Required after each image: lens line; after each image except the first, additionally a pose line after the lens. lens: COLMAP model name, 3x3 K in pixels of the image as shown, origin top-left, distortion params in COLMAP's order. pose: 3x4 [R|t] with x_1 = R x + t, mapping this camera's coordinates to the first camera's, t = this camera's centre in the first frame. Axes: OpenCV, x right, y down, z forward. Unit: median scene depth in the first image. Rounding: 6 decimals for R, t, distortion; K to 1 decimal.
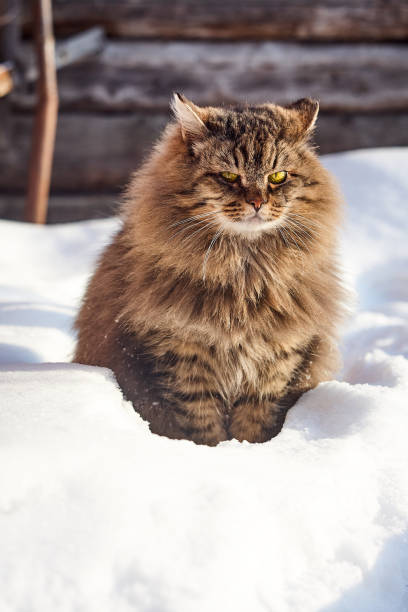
lens RADIAL K [[1570.1, 0, 203.5], [0, 1570.1, 305.7], [0, 0, 1]] dist [-0.065772, -0.117049]
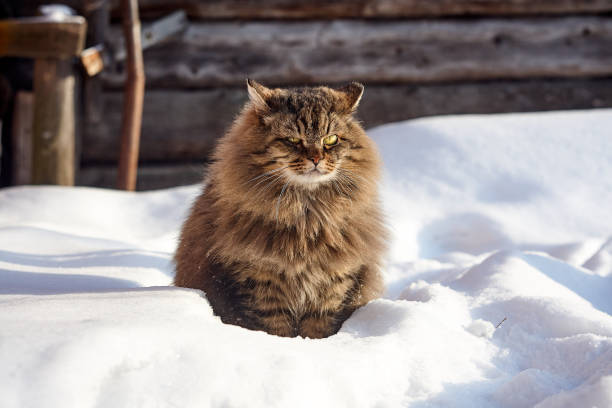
lens RADIAL K [[1571.7, 0, 306.1], [0, 1571.7, 204.6], [0, 0, 1]] dist [-0.044015, -0.557311]
pose [[0.999671, -0.022184, 0.012912, 0.003612], [0.022754, 0.998688, -0.045880, 0.011405], [-0.011877, 0.046158, 0.998864, -0.106186]]
